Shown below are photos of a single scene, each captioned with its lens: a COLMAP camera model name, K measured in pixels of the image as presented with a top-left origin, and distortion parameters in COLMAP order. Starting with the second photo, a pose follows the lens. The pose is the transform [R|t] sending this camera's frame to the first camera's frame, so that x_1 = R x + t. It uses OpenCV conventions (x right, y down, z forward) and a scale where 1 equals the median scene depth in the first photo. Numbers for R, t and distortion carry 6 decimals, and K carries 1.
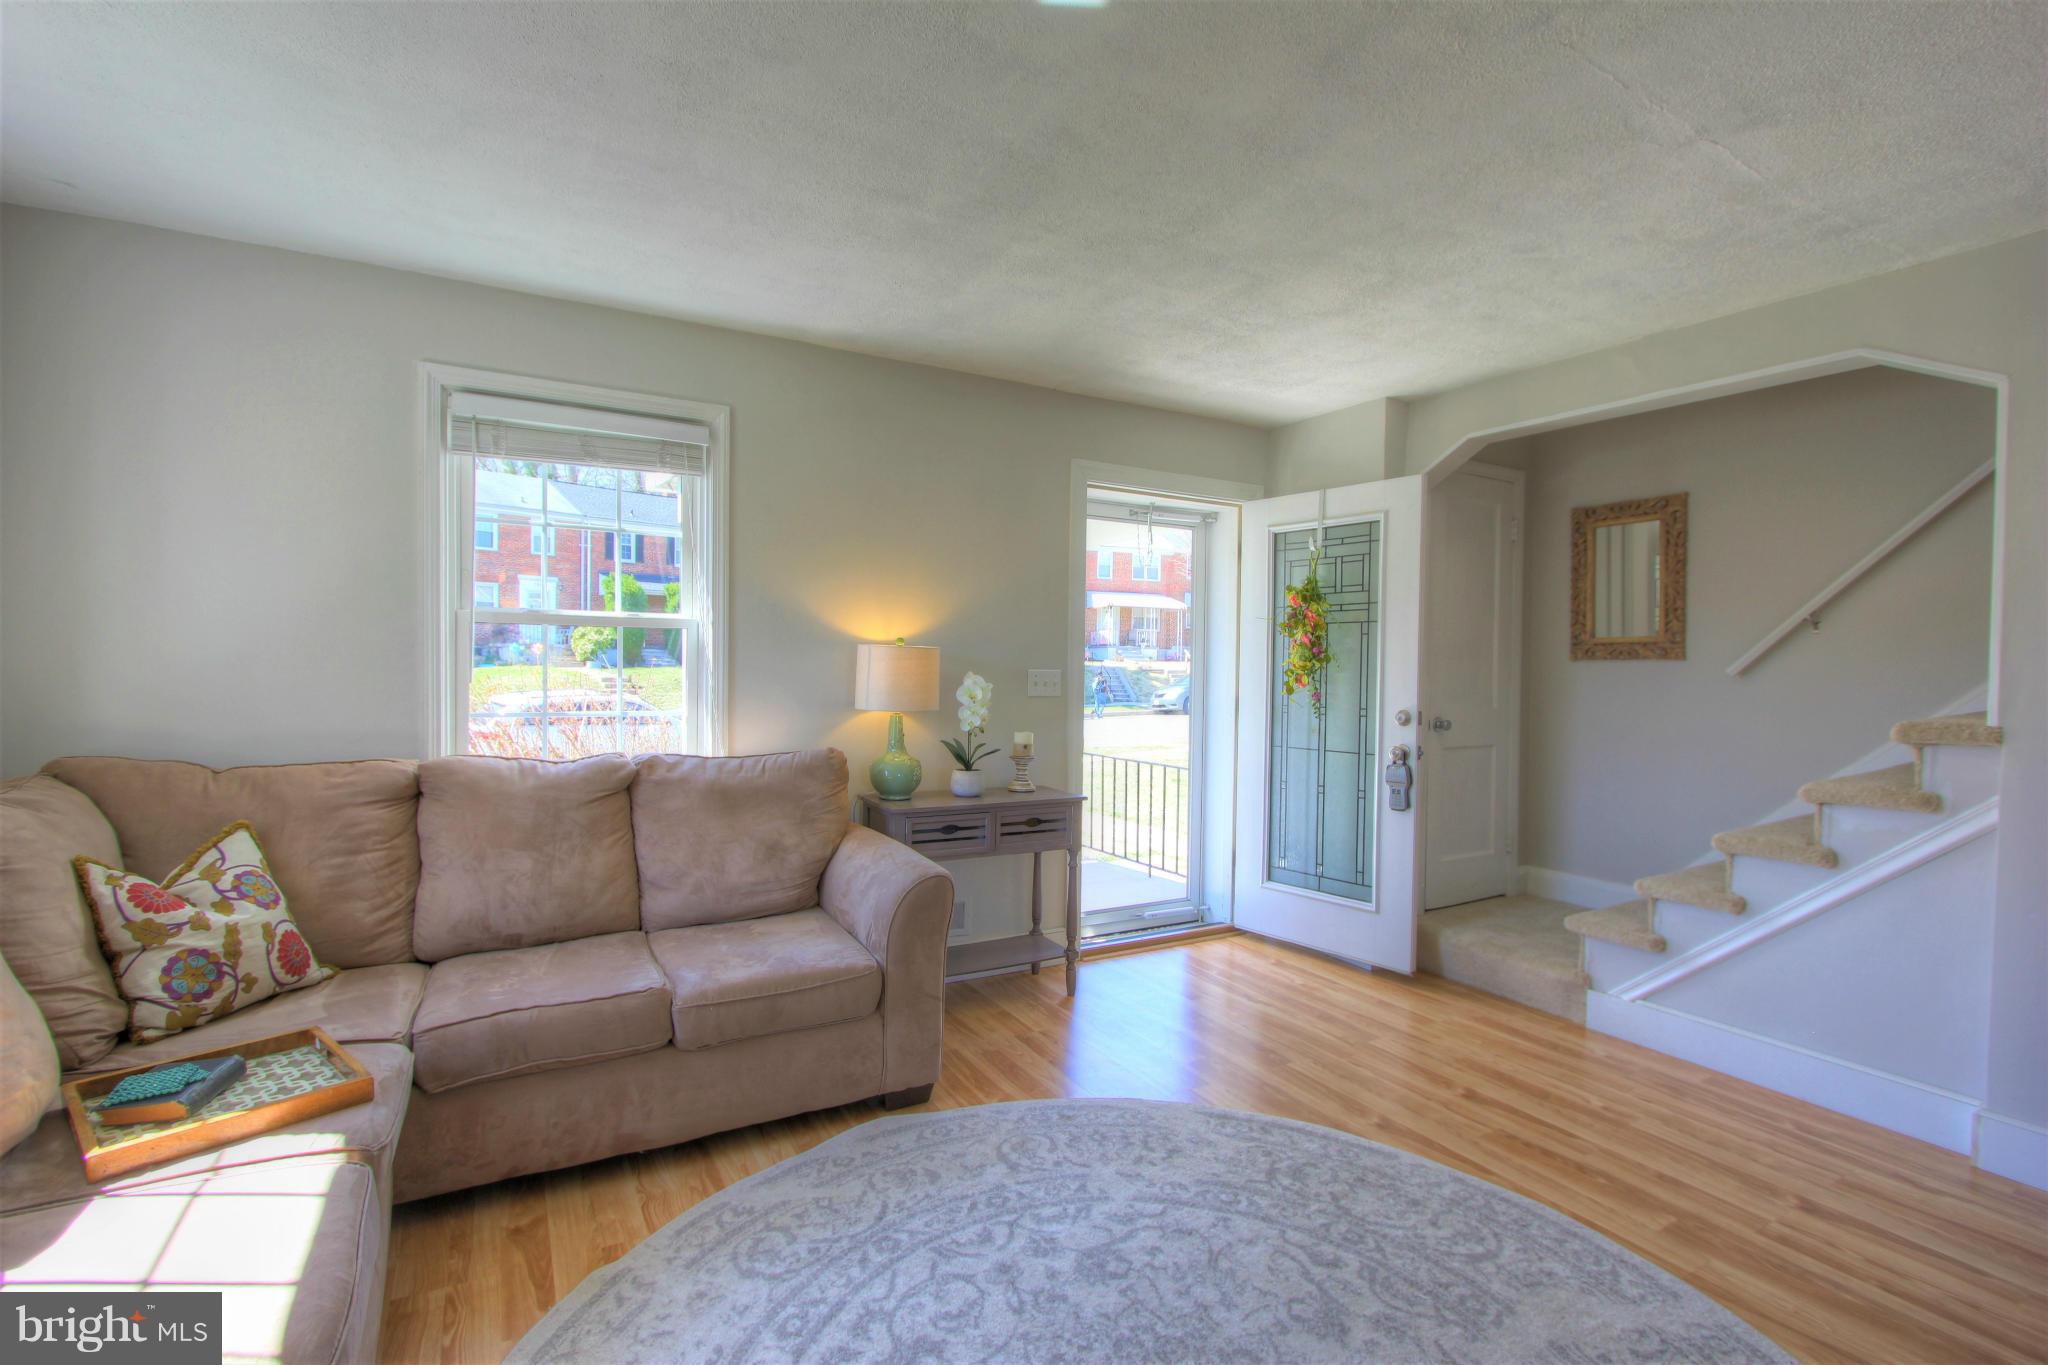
lens RADIAL K [[949.8, 0, 1034.4], [0, 949.8, 689.9], [0, 0, 1]] dist [-0.019184, 0.000238]
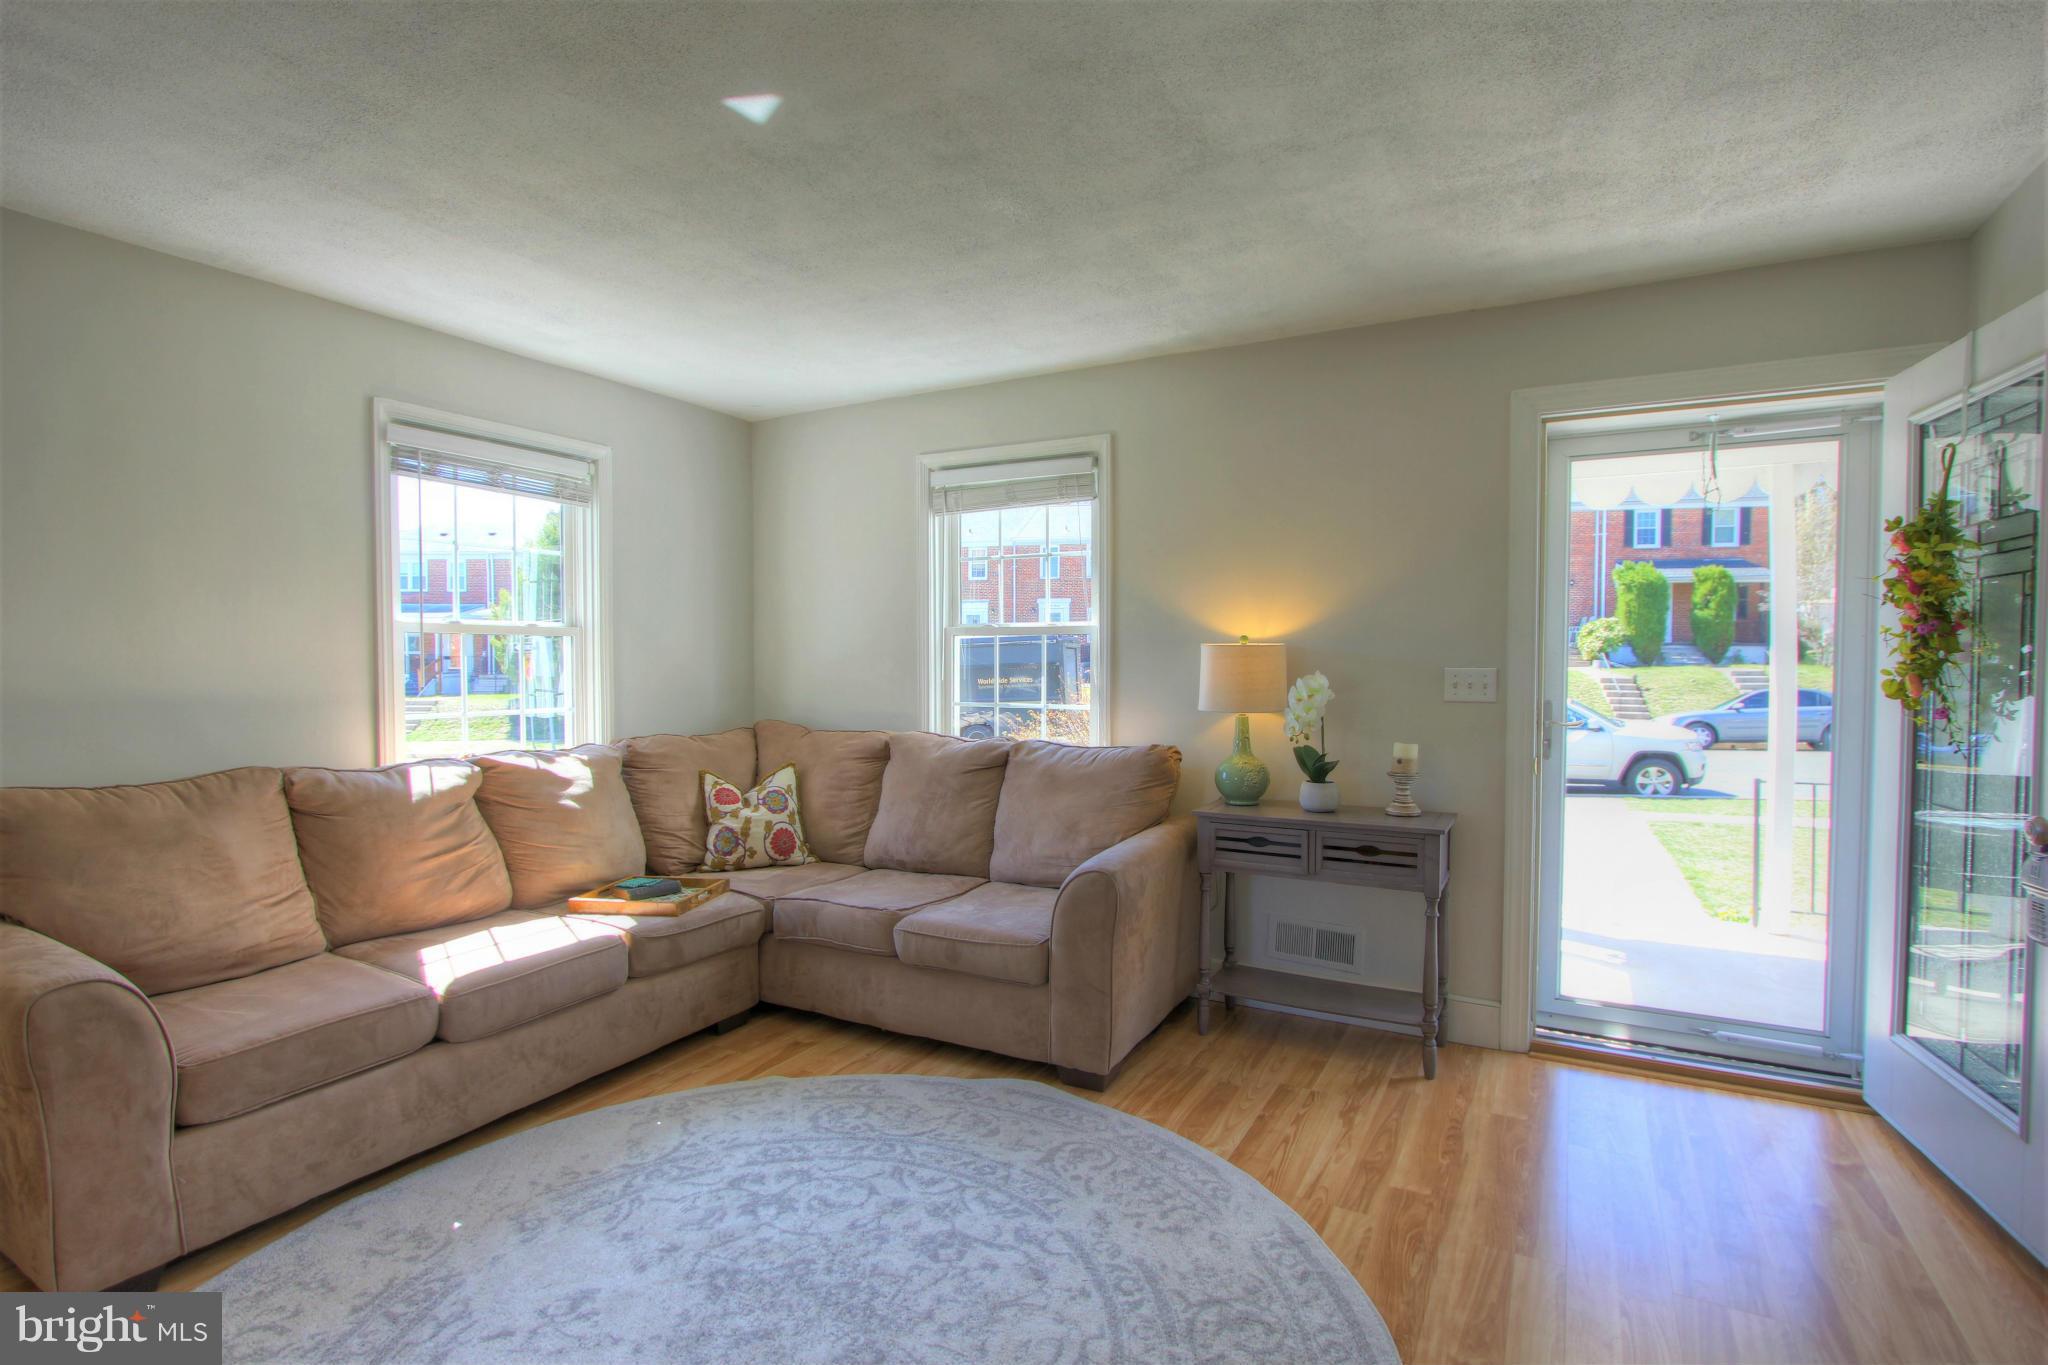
lens RADIAL K [[987.0, 0, 1017.9], [0, 987.0, 693.1], [0, 0, 1]] dist [-0.026033, 0.000571]
pose [[0.511630, 0.015488, -0.859066, 0.807597], [-0.013405, 0.999860, 0.010043, -0.005299], [0.859102, 0.006377, 0.511765, 0.408638]]
